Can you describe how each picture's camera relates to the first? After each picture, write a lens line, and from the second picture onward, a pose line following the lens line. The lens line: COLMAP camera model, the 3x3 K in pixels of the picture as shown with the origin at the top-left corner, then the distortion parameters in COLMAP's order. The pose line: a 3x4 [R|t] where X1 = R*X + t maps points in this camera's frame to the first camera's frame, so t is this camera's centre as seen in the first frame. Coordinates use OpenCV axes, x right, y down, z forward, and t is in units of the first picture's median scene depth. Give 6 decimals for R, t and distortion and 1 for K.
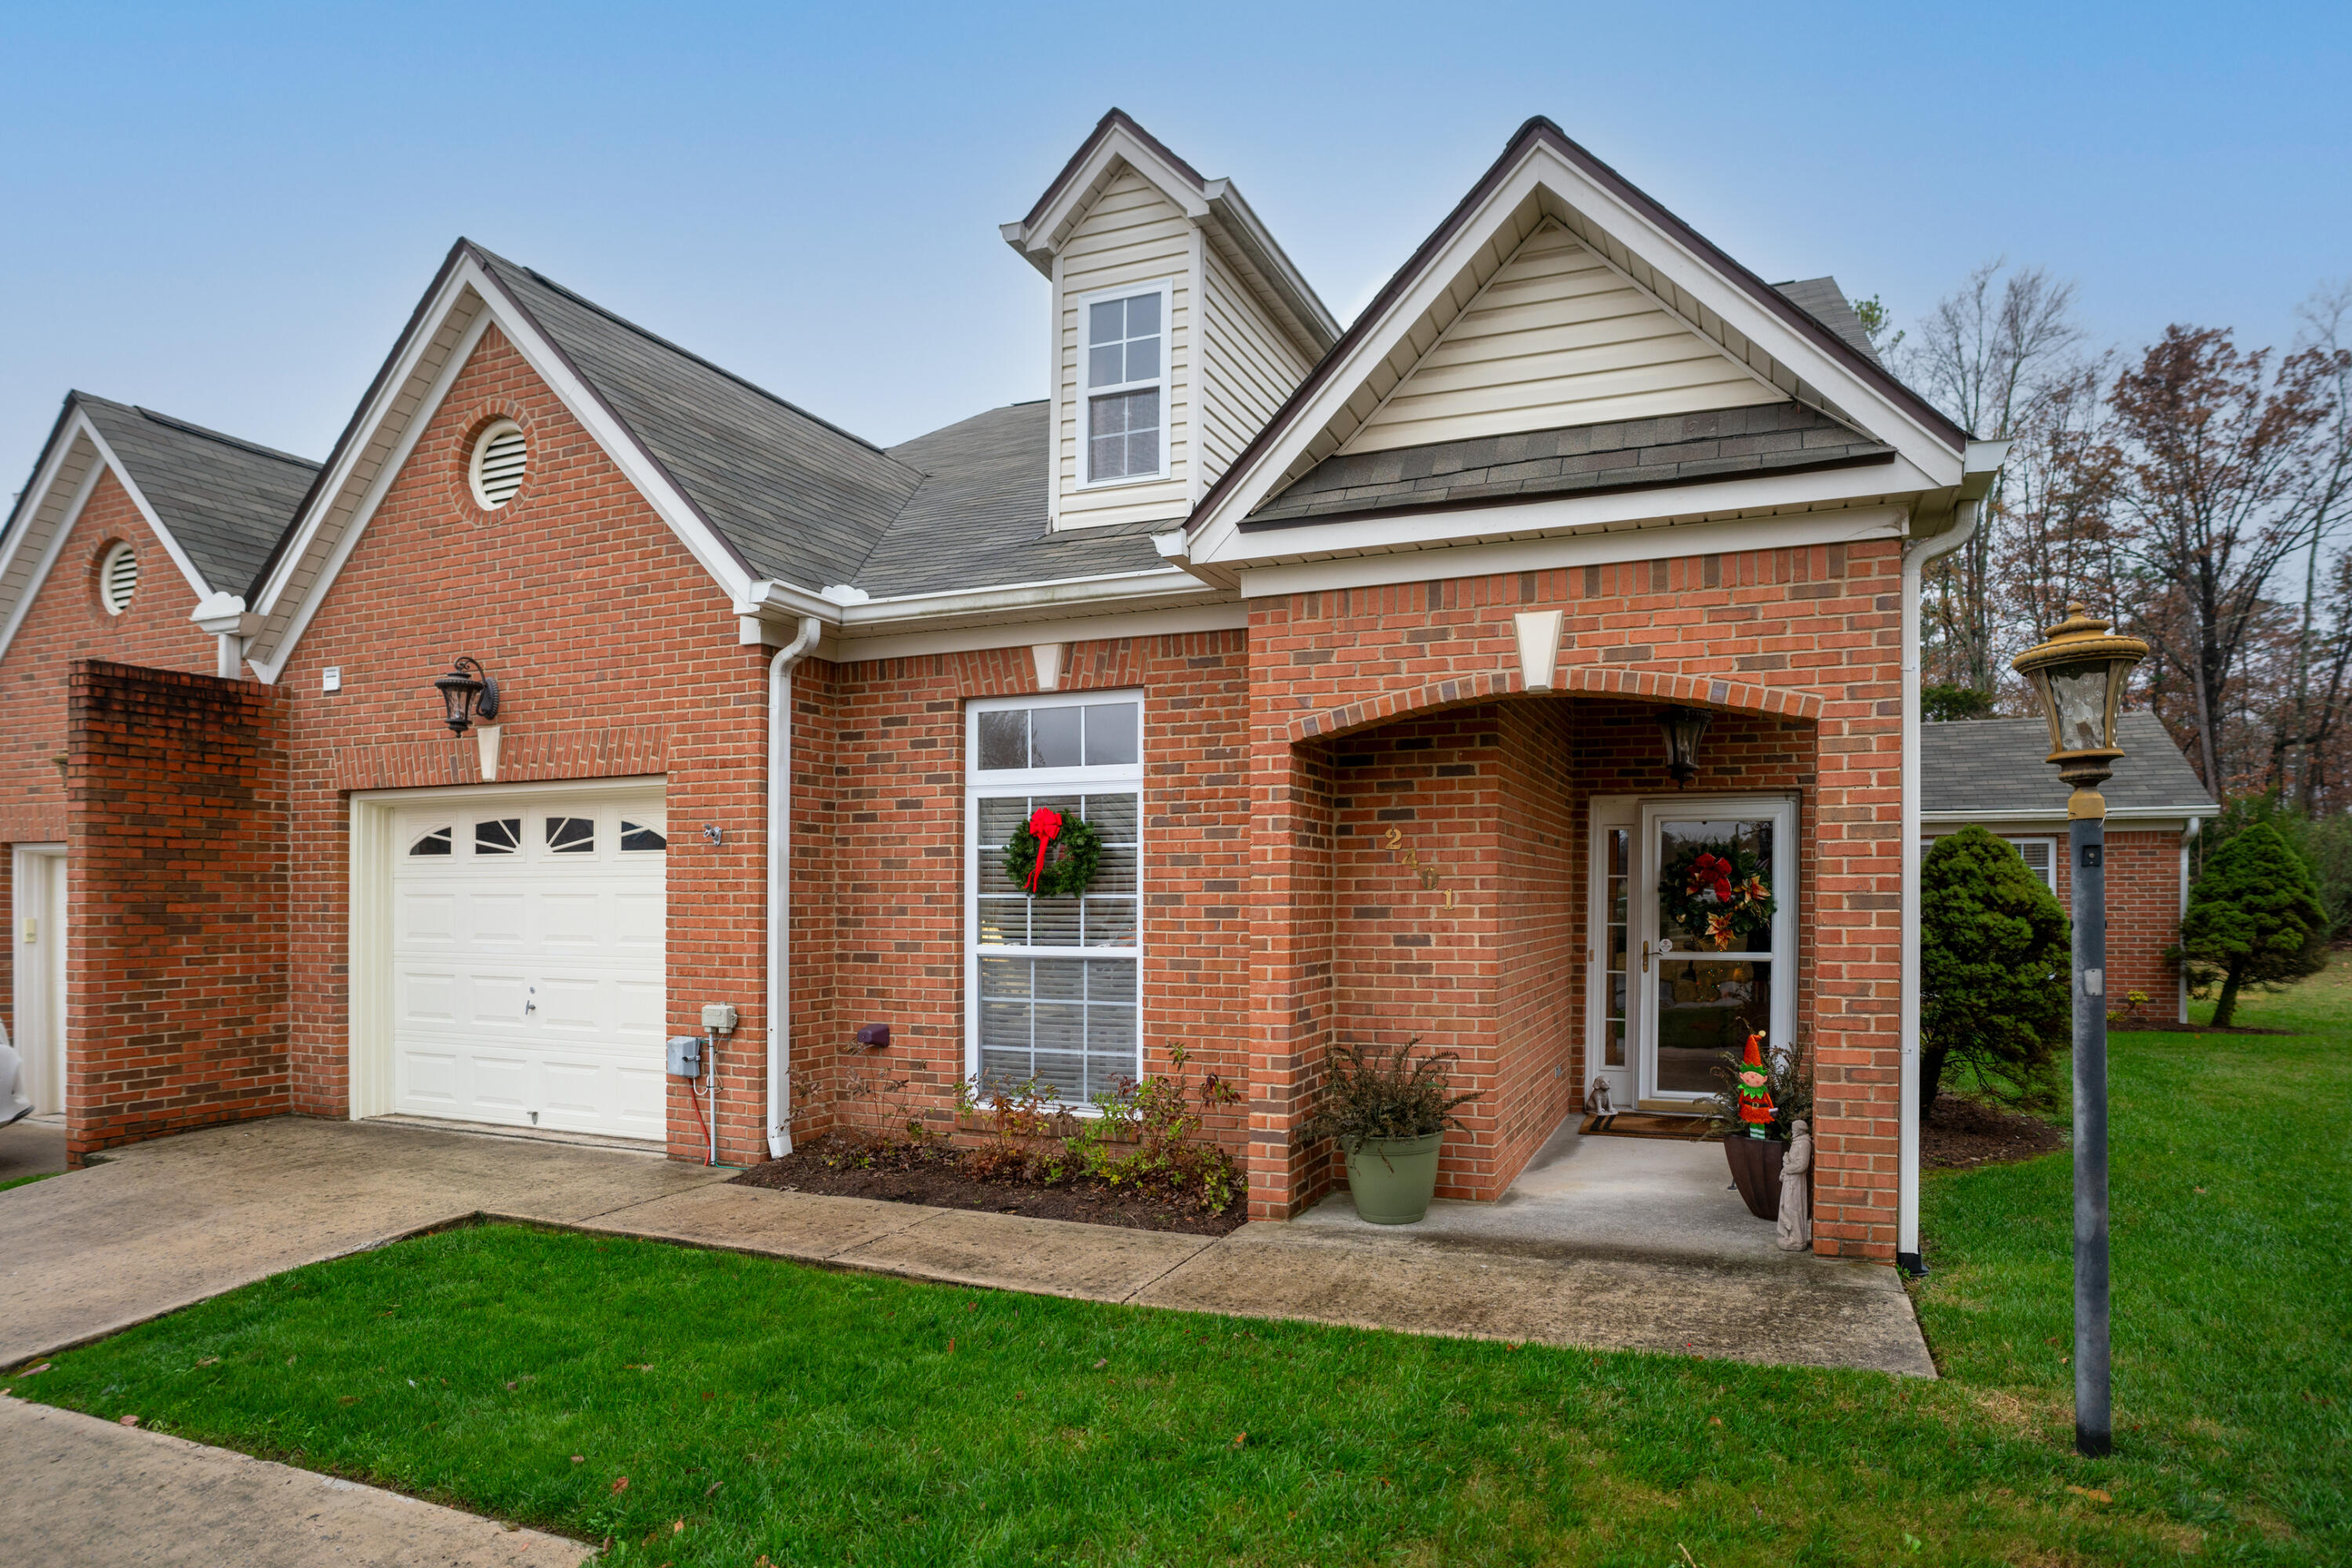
lens RADIAL K [[1171.0, 0, 1222.7], [0, 1171.0, 787.5], [0, 0, 1]] dist [-0.064374, 0.028941]
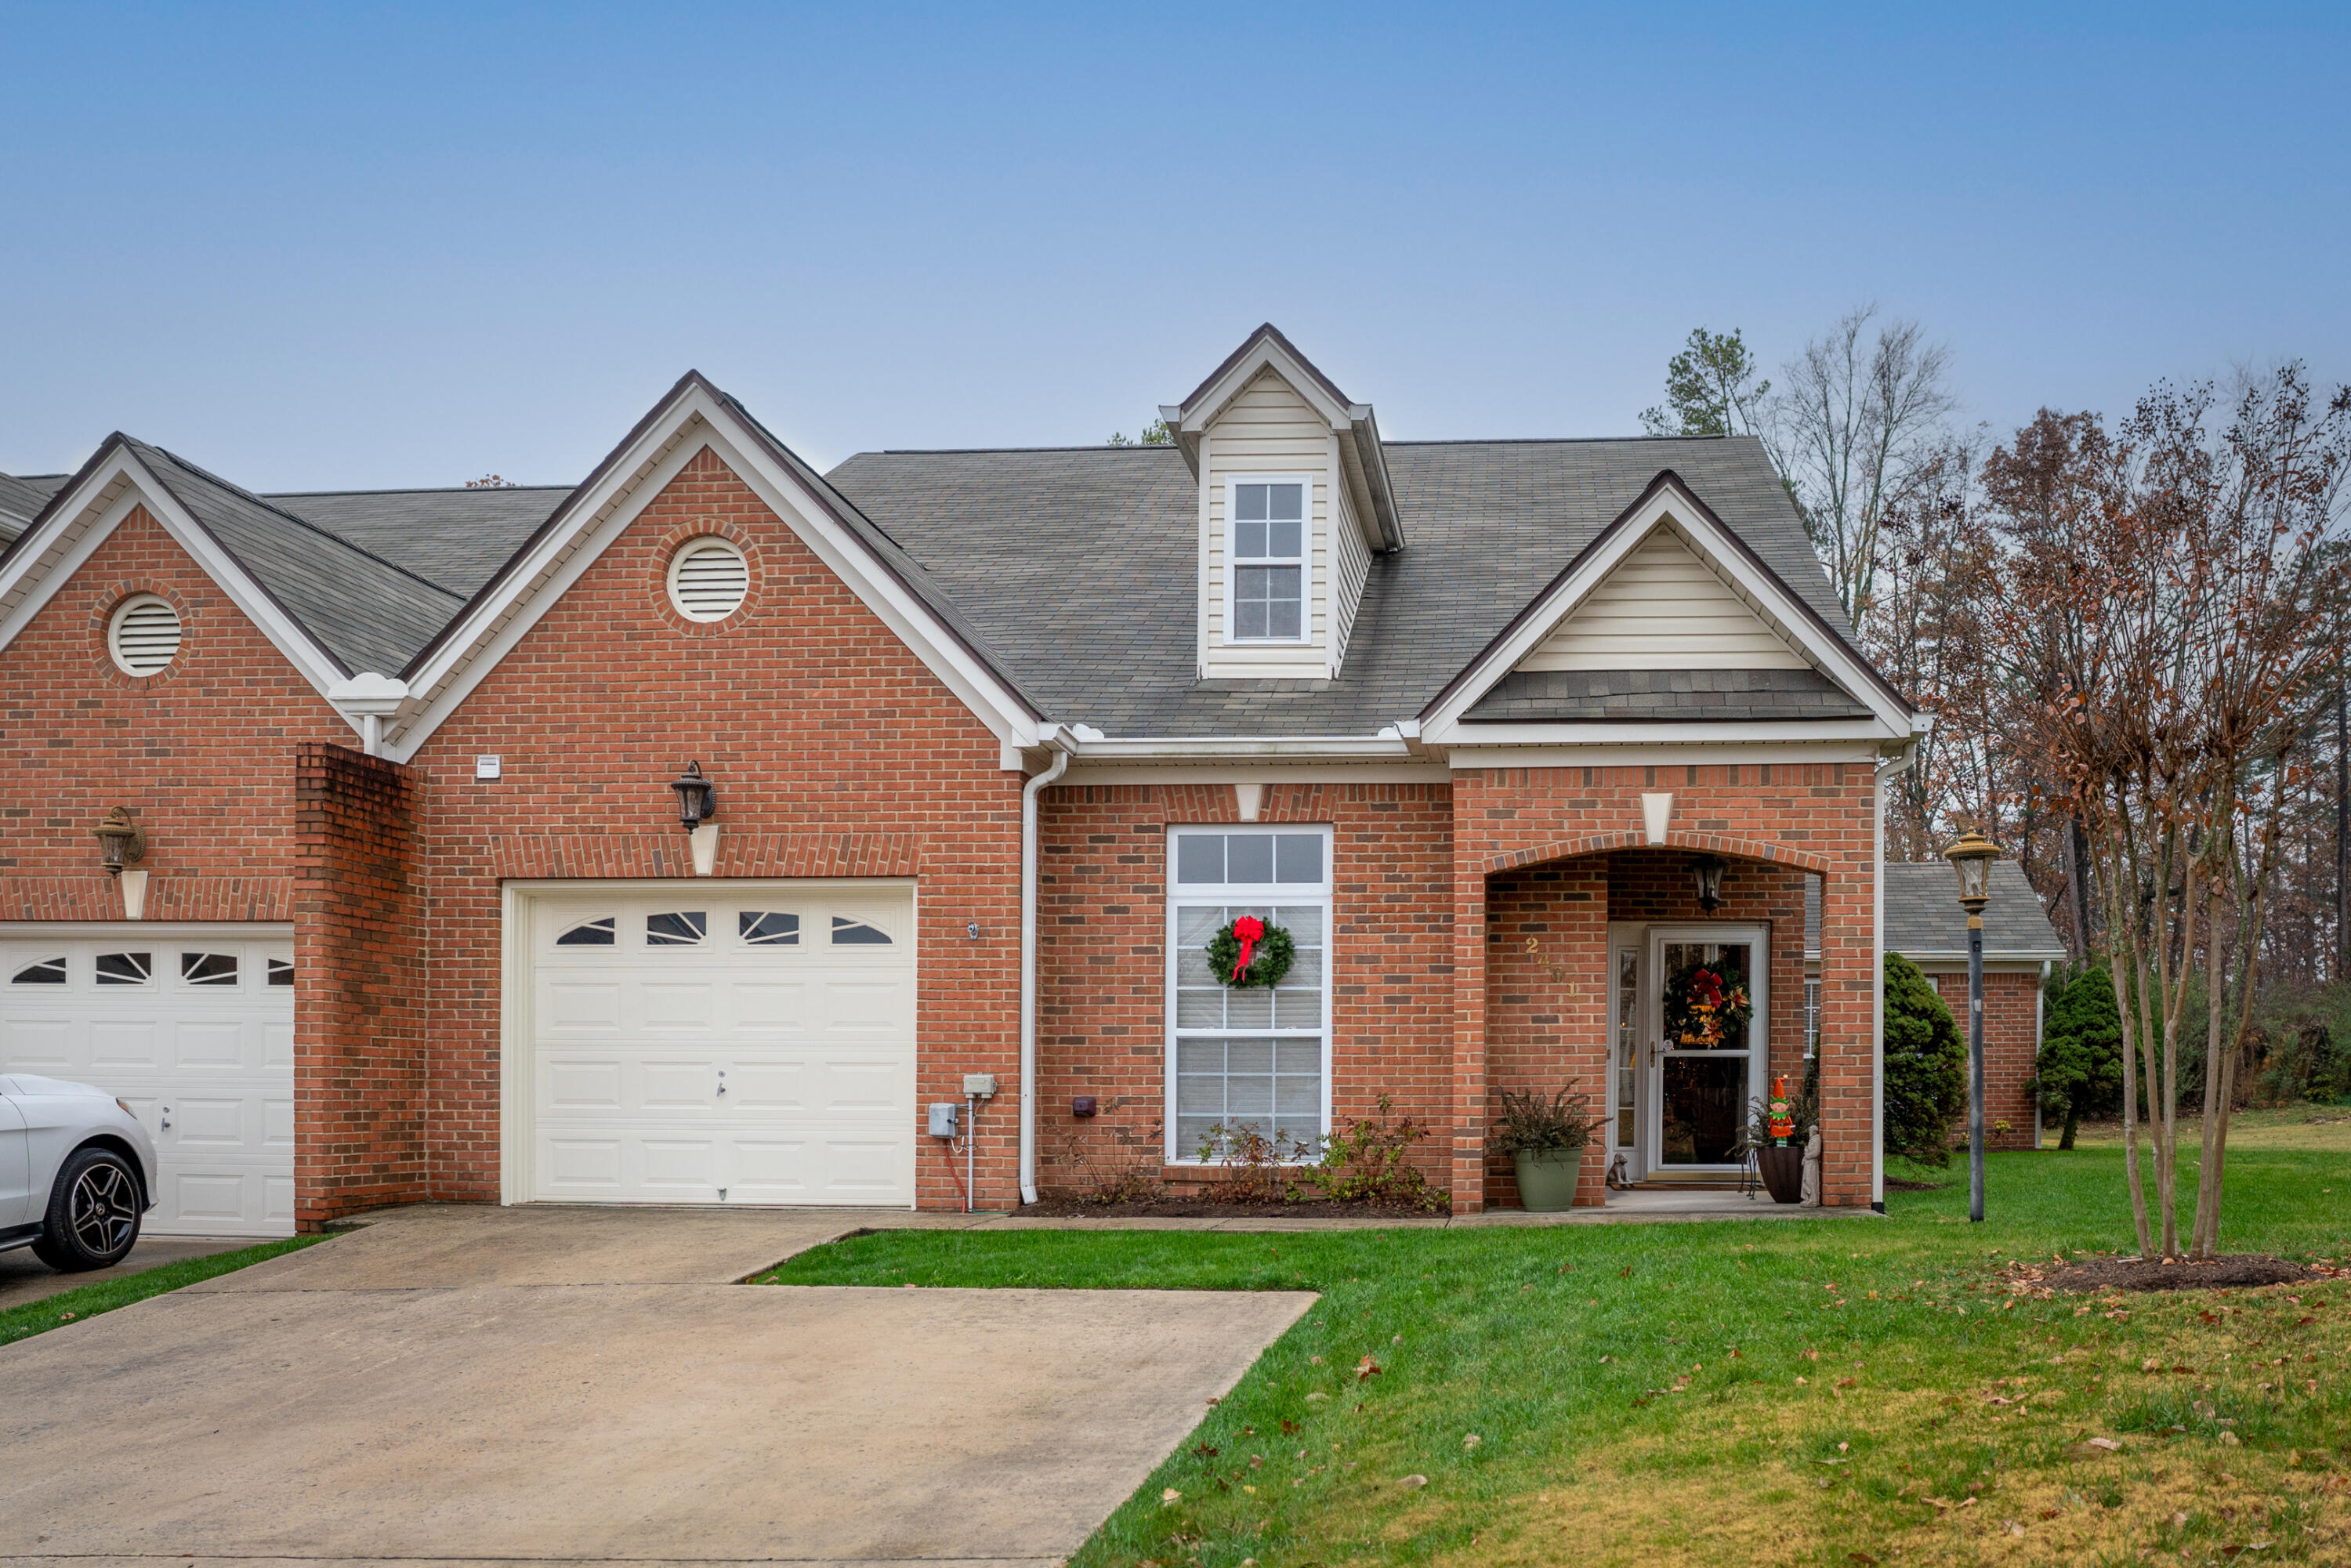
lens RADIAL K [[2047.2, 0, 1175.5], [0, 2047.2, 784.0], [0, 0, 1]] dist [-0.073891, 0.001656]
pose [[0.959029, 0.049397, 0.278969, -0.783443], [-0.030647, 0.996993, -0.071181, 0.032519], [-0.281646, 0.059715, 0.957658, -0.996314]]
